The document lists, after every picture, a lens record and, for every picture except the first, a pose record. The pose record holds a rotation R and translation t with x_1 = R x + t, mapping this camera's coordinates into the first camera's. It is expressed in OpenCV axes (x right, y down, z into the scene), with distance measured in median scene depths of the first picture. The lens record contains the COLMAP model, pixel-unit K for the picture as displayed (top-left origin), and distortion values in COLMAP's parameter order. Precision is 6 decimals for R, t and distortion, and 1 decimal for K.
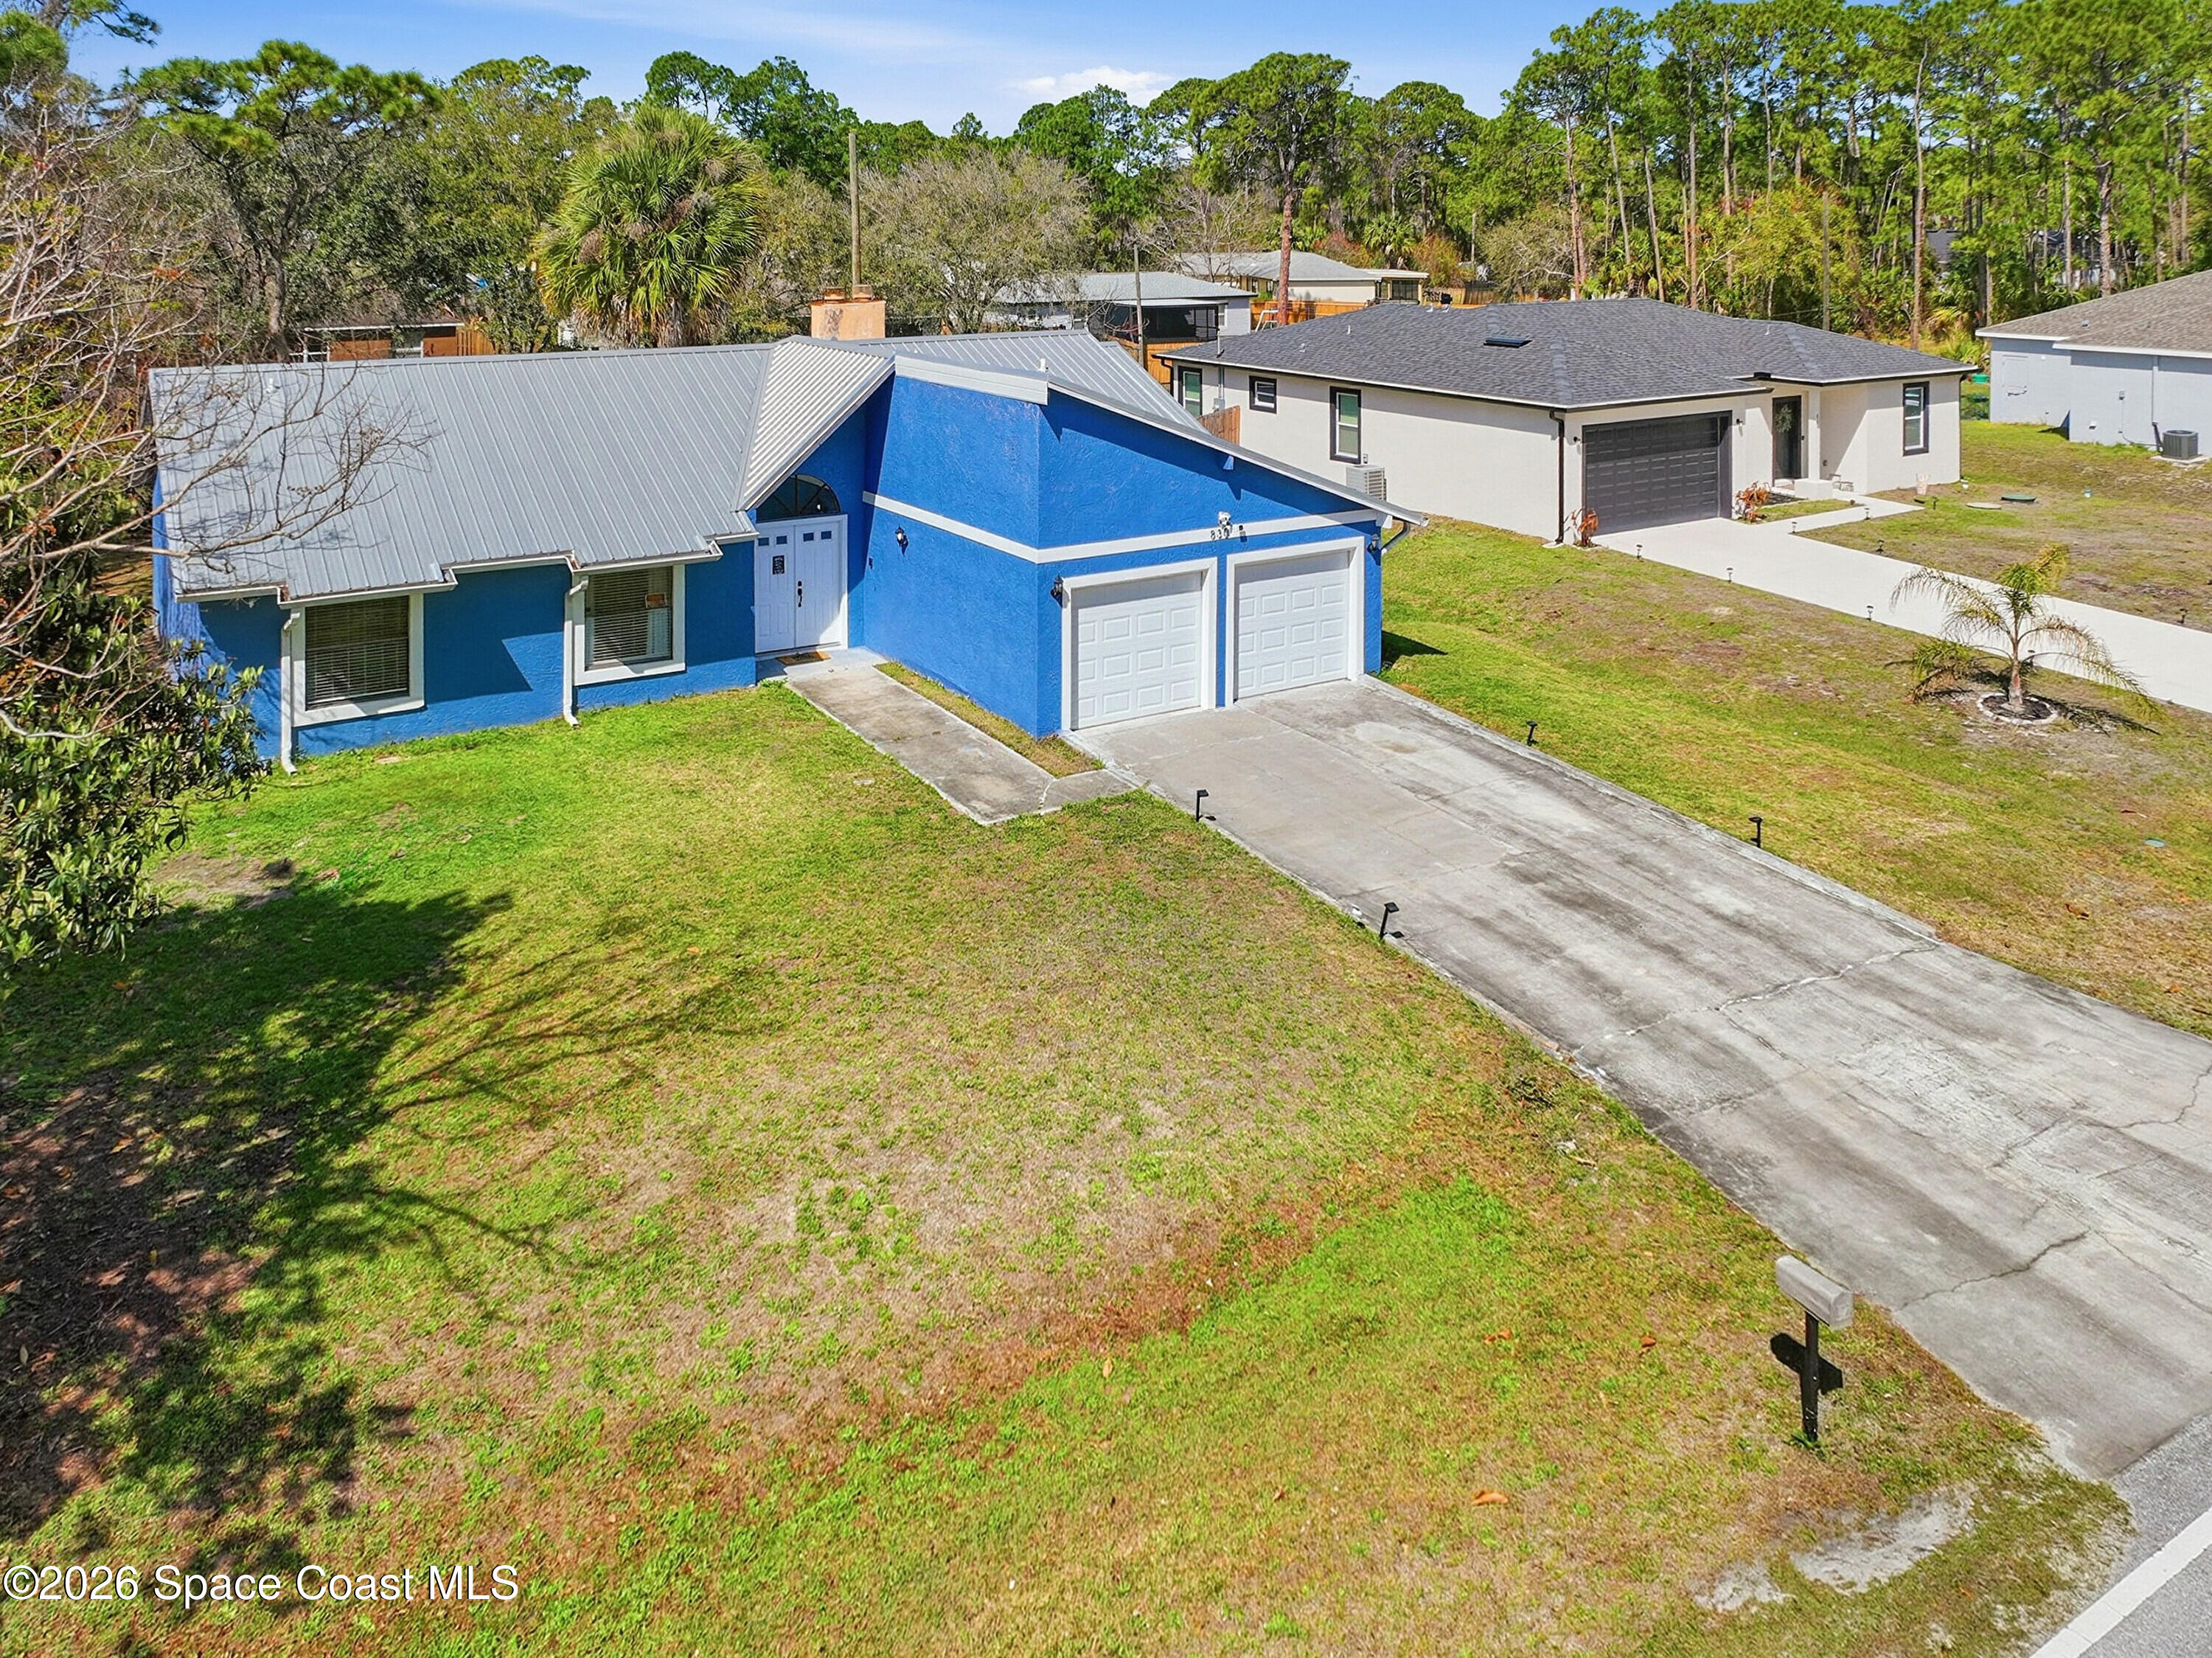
lens RADIAL K [[1715.9, 0, 1107.4], [0, 1715.9, 236.0], [0, 0, 1]] dist [0.000896, 0.000724]
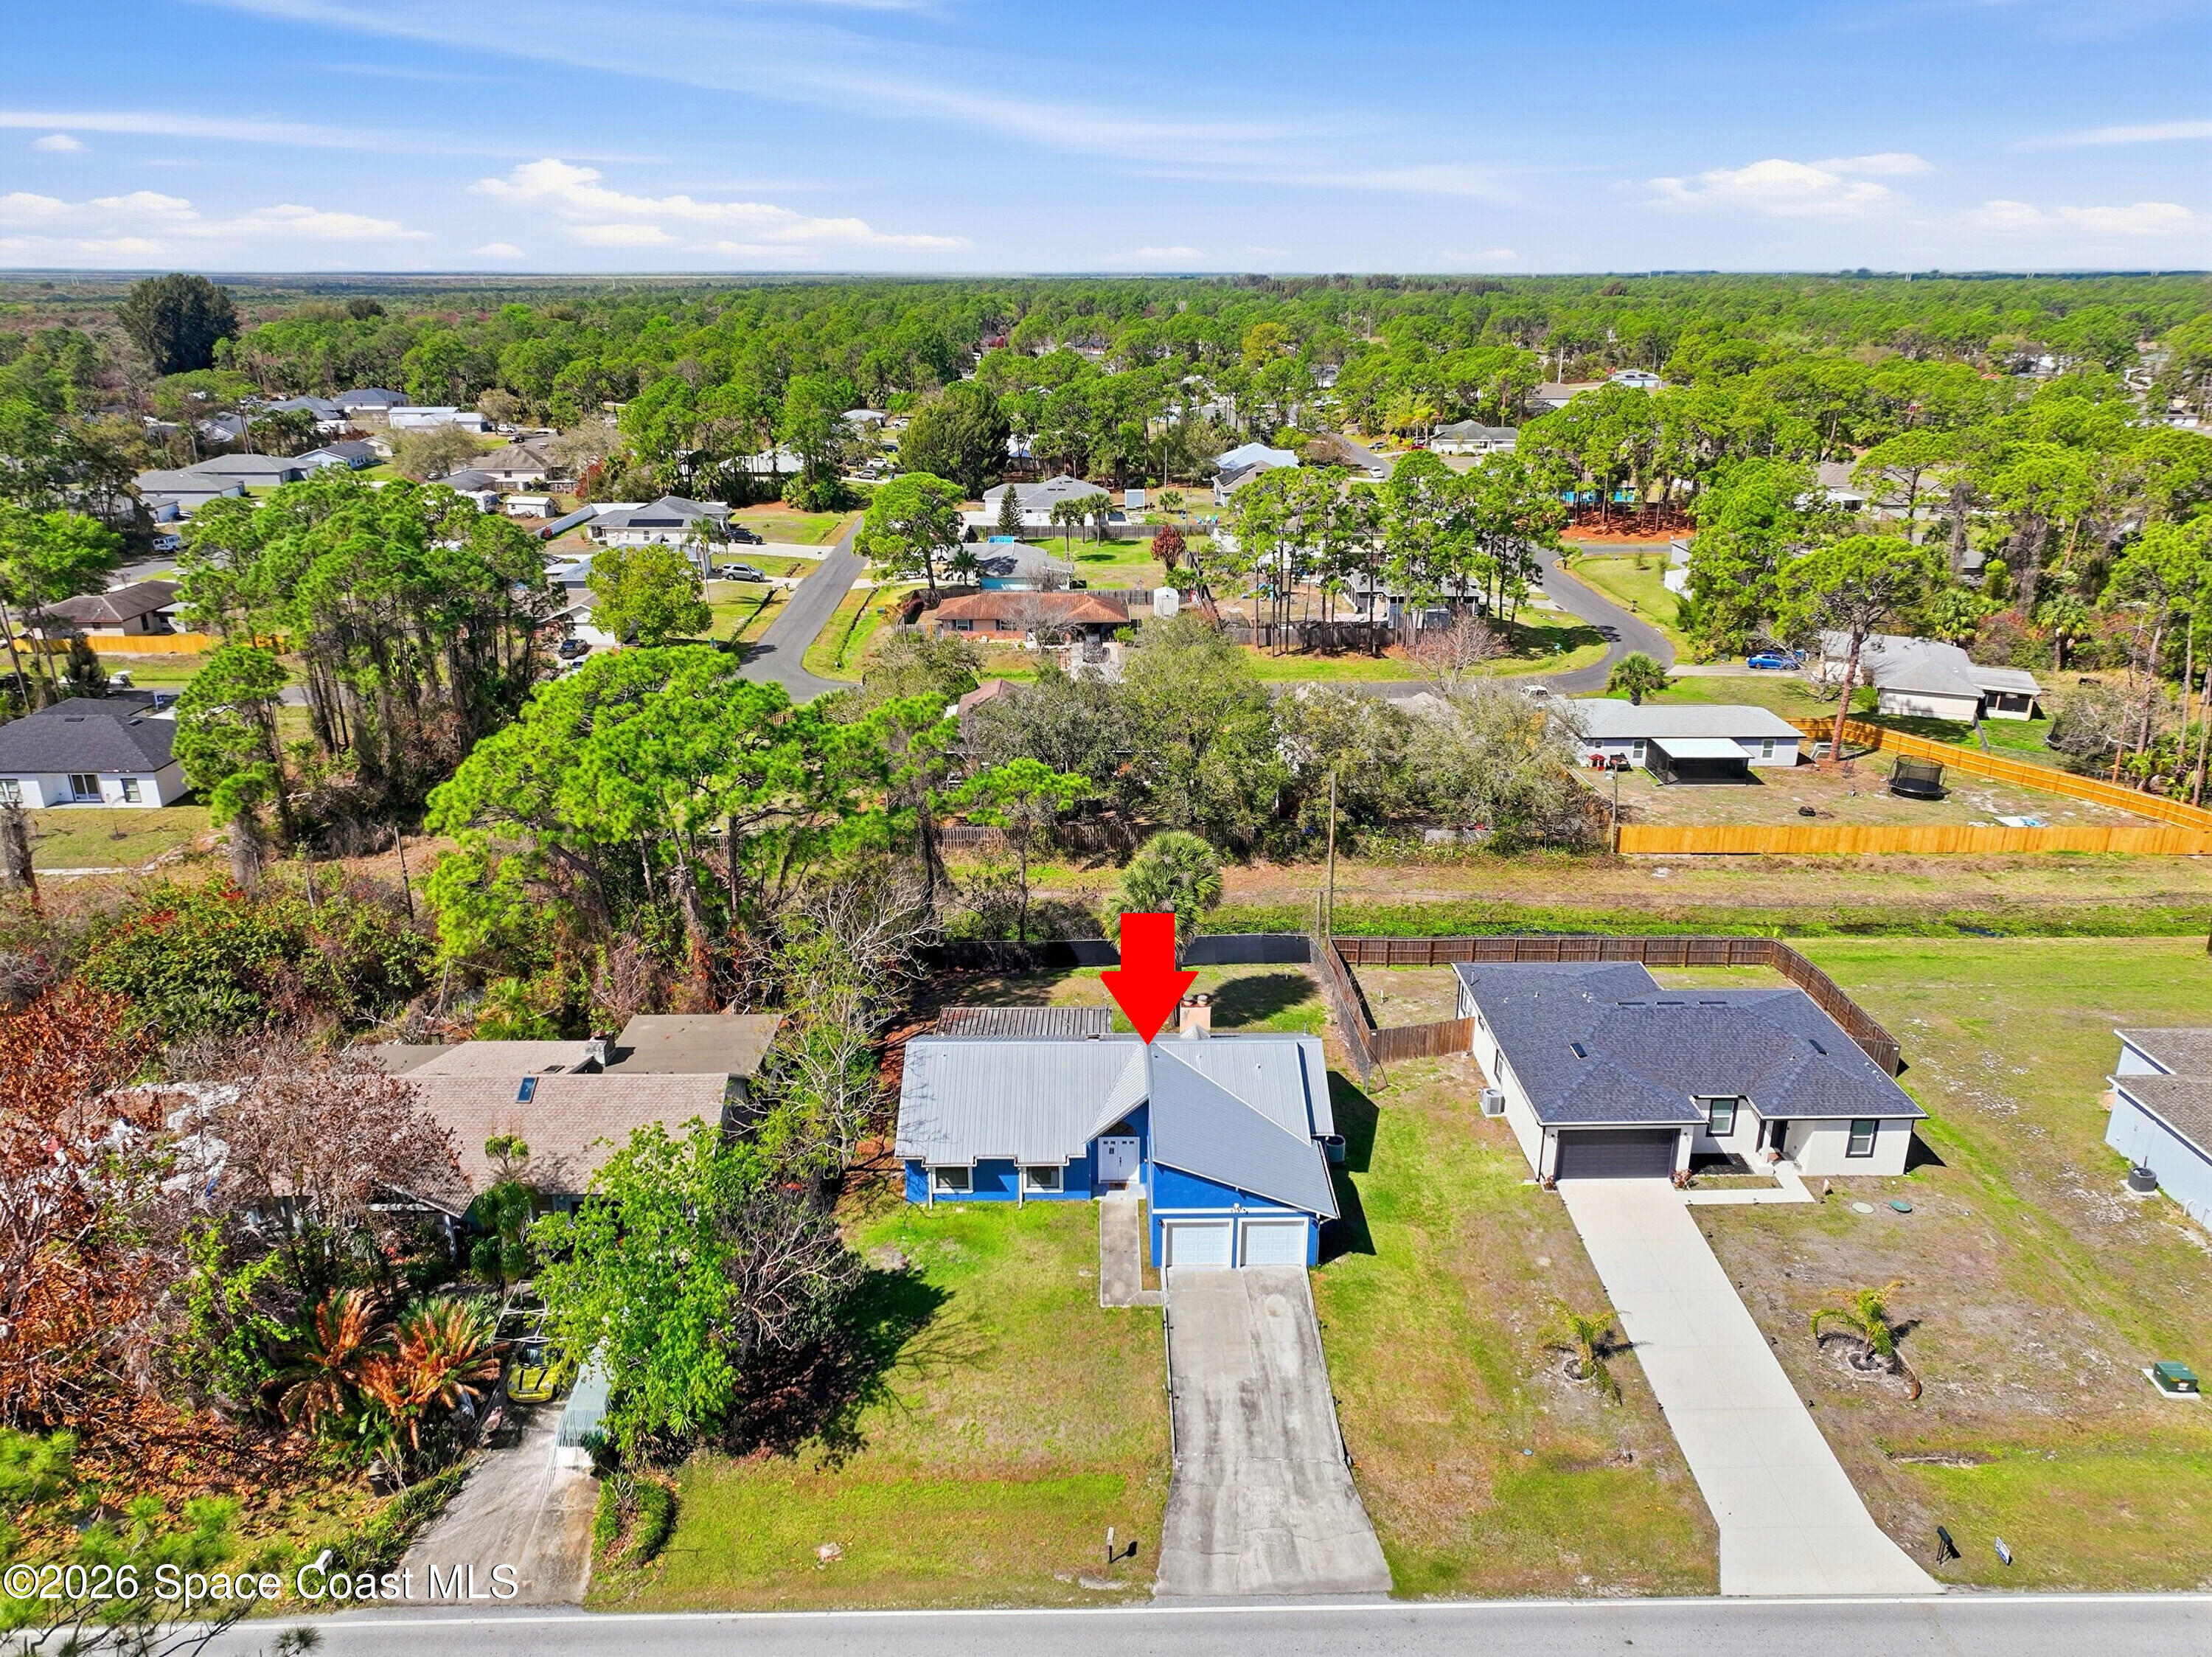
lens RADIAL K [[1545.4, 0, 1106.0], [0, 1545.4, 828.5], [0, 0, 1]] dist [0.007598, 0.001960]
pose [[0.851557, 0.176988, -0.493483, 0.927555], [-0.007465, 0.945289, 0.326148, -1.101979], [0.524209, -0.274050, 0.806289, -0.792580]]
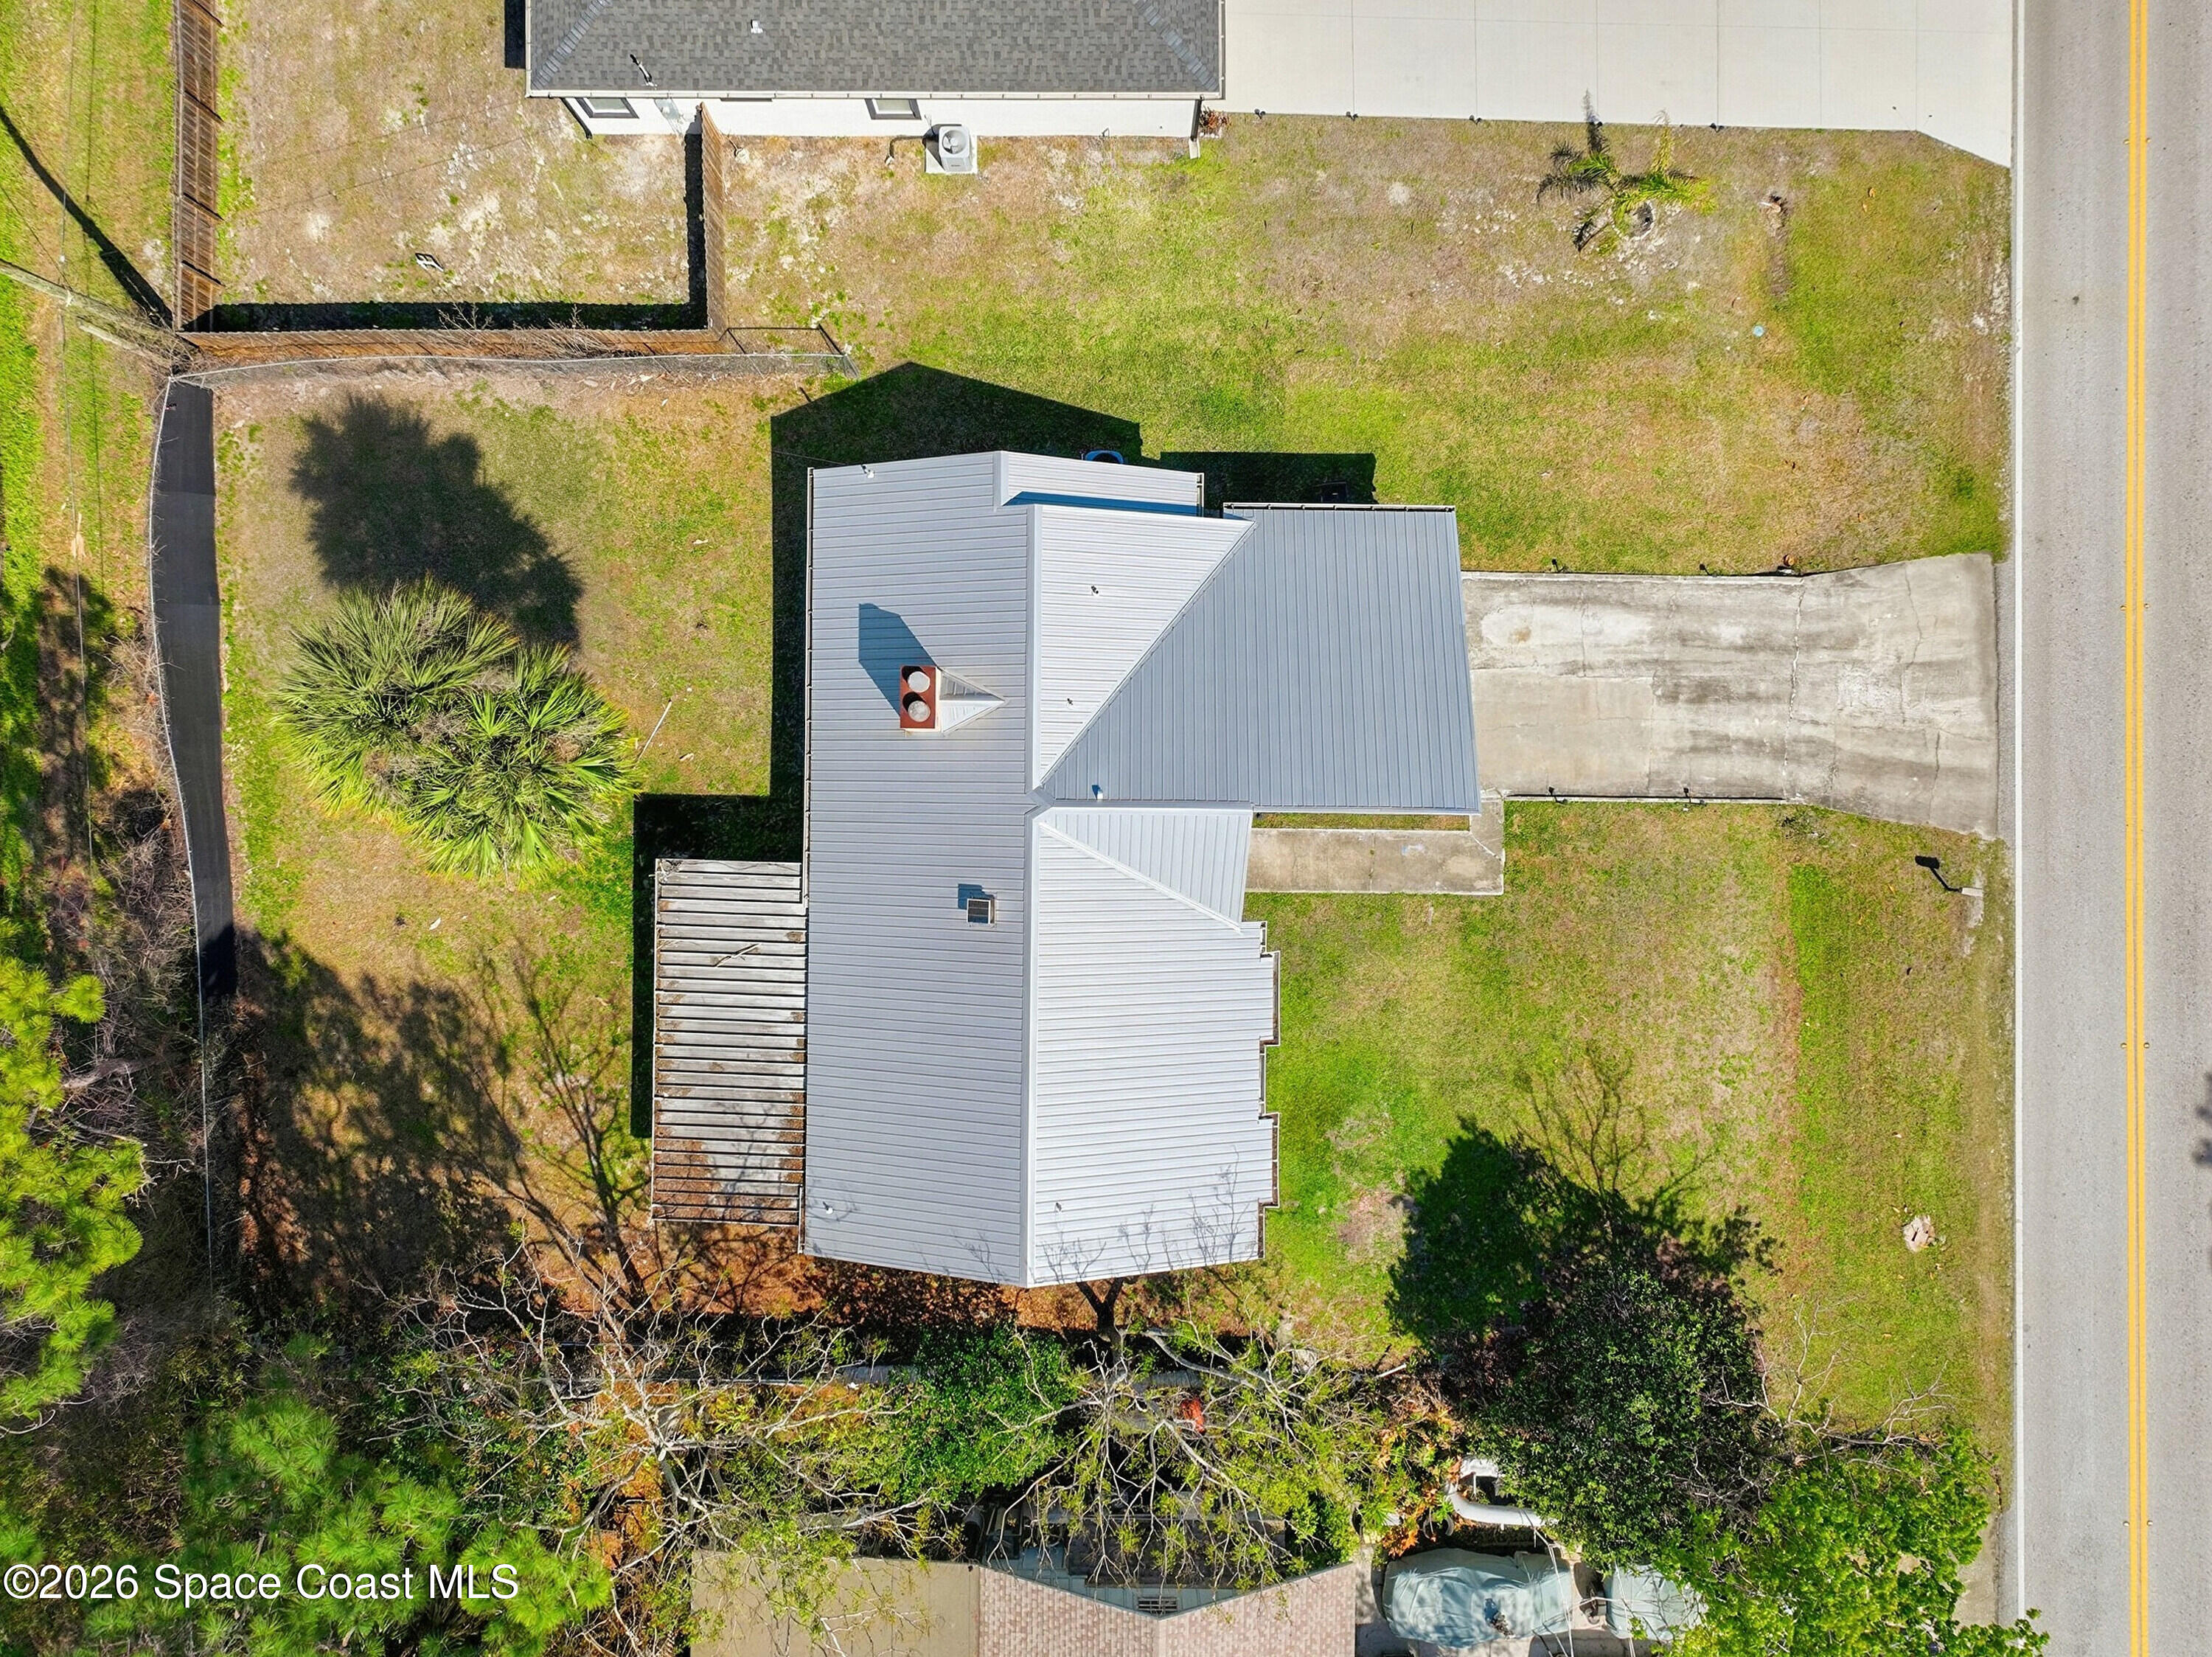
lens RADIAL K [[1558.6, 0, 1101.0], [0, 1558.6, 794.8], [0, 0, 1]] dist [0.003165, 0.005358]
pose [[0.543187, -0.839611, 0.001509, -0.190215], [0.008424, 0.007247, 0.999938, -1.215743], [-0.839570, -0.543141, 0.011010, 1.173437]]
